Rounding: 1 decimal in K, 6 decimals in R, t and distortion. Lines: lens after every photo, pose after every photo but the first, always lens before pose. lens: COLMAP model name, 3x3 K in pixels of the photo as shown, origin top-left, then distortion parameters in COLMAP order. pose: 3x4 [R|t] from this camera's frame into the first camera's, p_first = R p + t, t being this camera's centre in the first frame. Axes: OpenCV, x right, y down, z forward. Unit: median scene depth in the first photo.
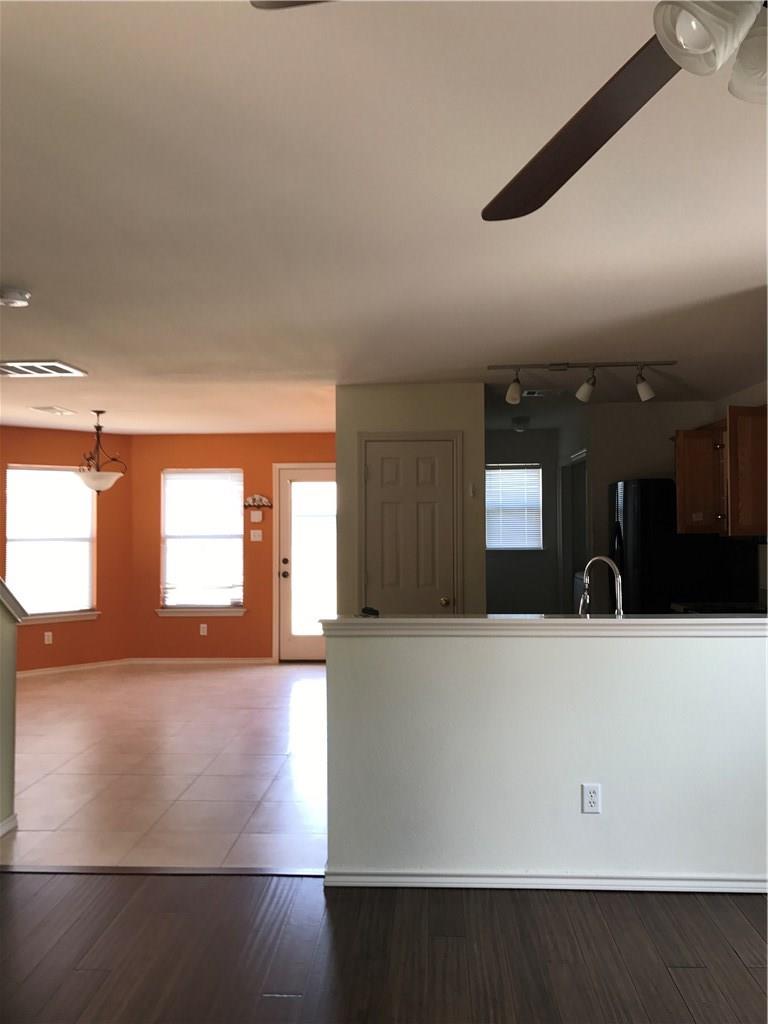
lens RADIAL K [[840.6, 0, 384.0], [0, 840.6, 512.0], [0, 0, 1]] dist [0.053038, -0.048061]
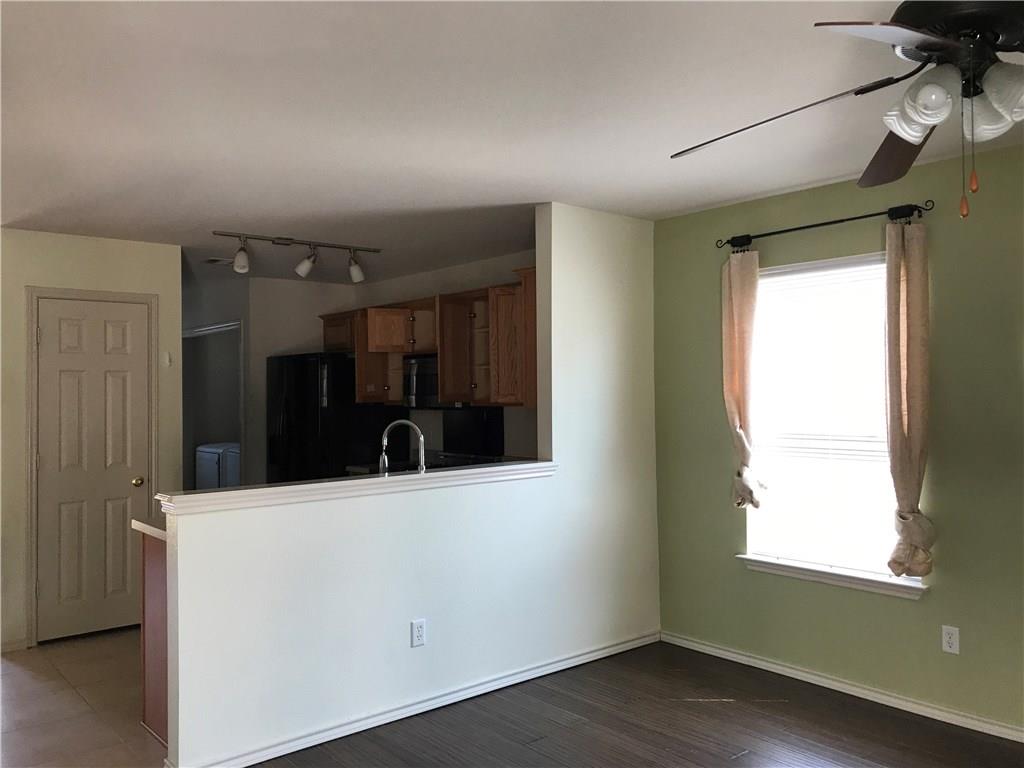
lens RADIAL K [[840.6, 0, 512.0], [0, 840.6, 384.0], [0, 0, 1]] dist [0.053038, -0.048061]
pose [[0.731003, 0.006269, 0.682346, -0.382302], [-0.001886, 0.999973, -0.007166, 0.011544], [-0.682372, 0.003952, 0.730995, 0.076395]]
